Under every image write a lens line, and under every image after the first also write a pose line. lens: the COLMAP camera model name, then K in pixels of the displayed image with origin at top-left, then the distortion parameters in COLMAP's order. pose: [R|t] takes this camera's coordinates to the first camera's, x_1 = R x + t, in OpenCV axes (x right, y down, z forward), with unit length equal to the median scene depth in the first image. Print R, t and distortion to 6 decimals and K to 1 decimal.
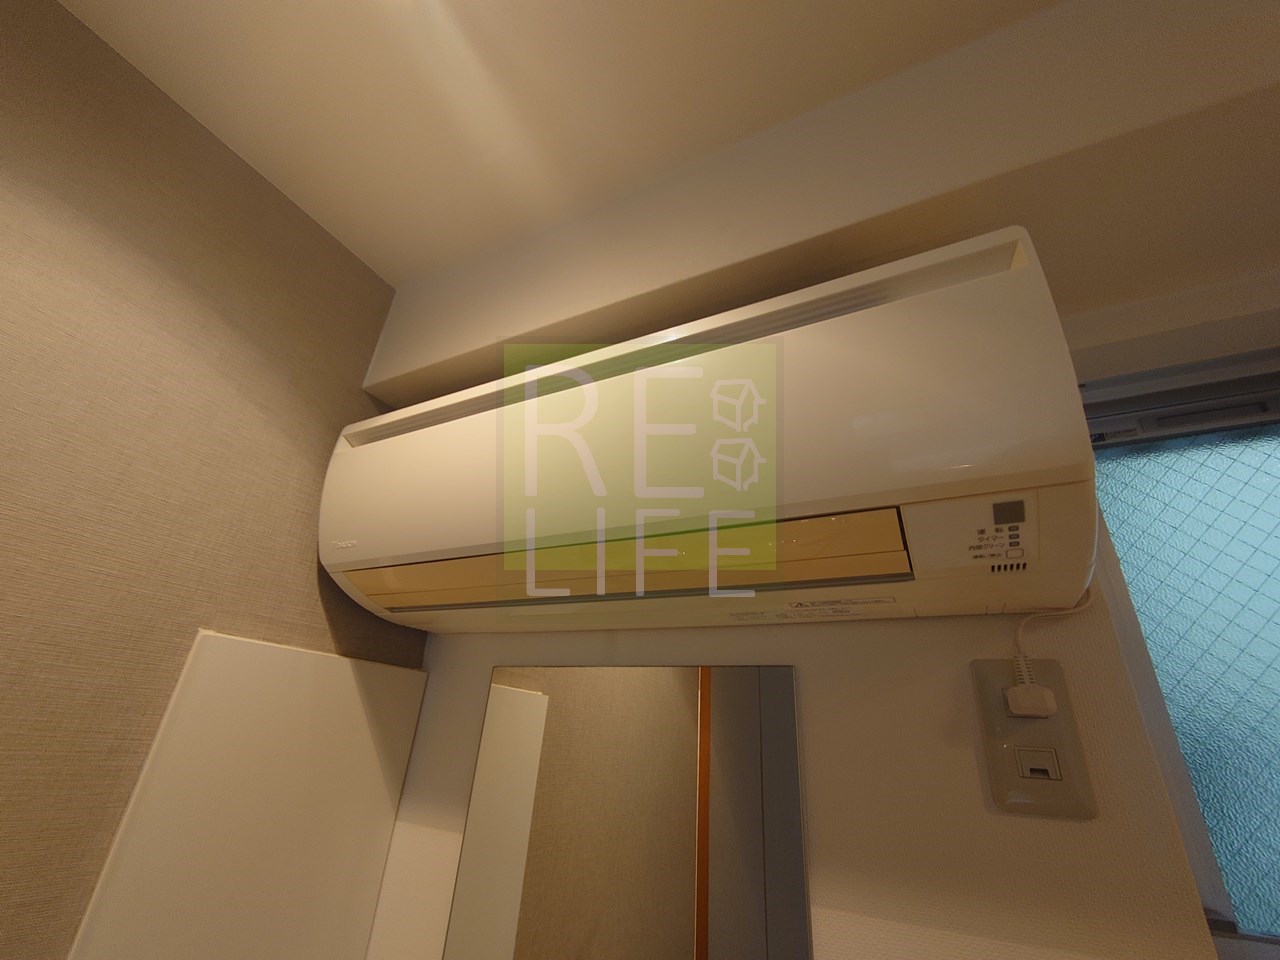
lens RADIAL K [[551.4, 0, 645.5], [0, 551.4, 480.0], [0, 0, 1]] dist [0.001082, -0.001946]
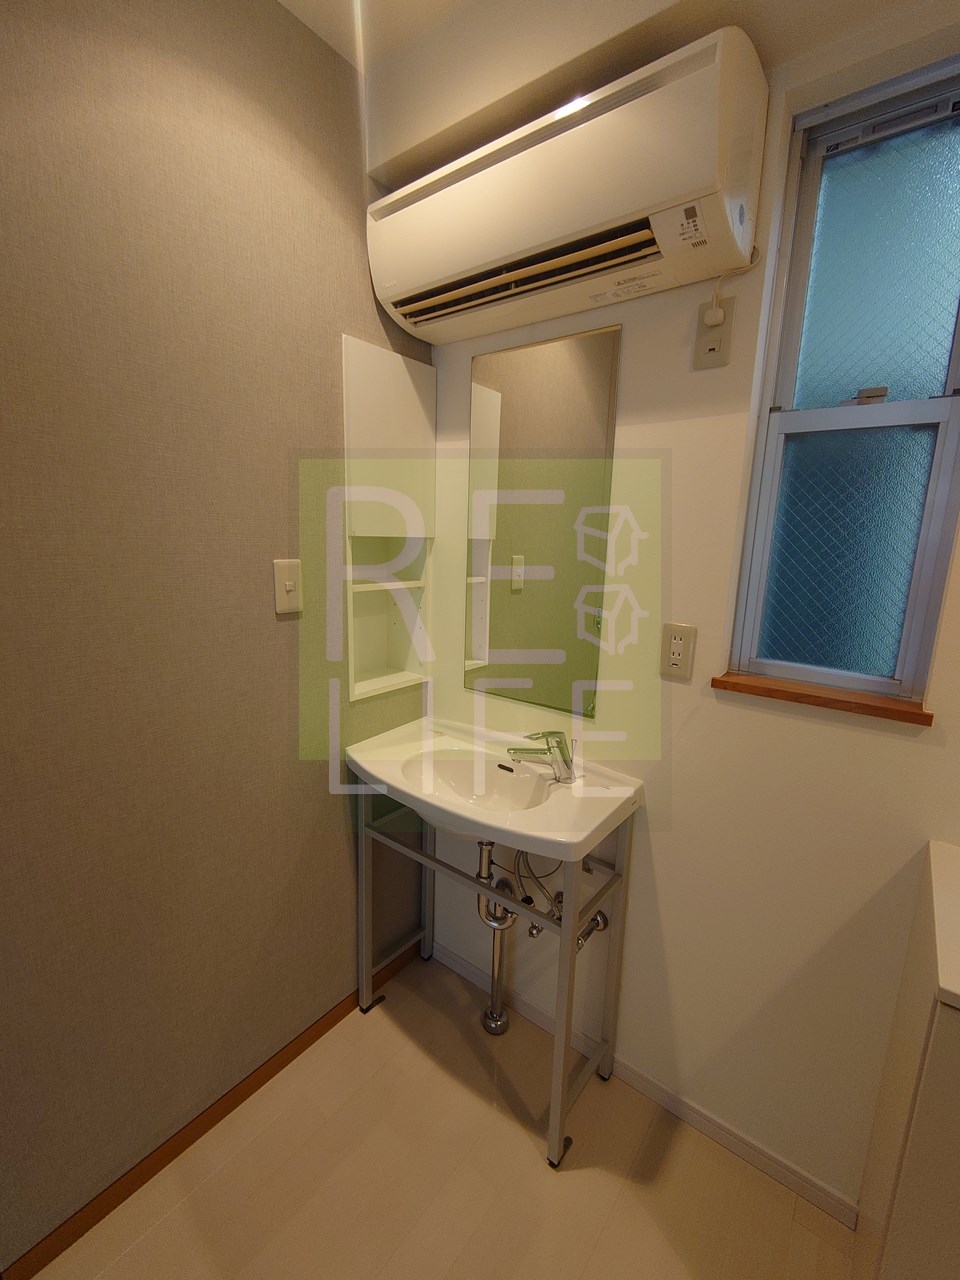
lens RADIAL K [[551.4, 0, 480.0], [0, 551.4, 640.0], [0, 0, 1]] dist [0.001082, -0.001946]
pose [[0.981236, 0.007927, -0.192649, 0.189149], [0.106332, 0.811235, 0.574971, 0.069403], [0.160842, -0.584667, 0.795169, -1.620054]]
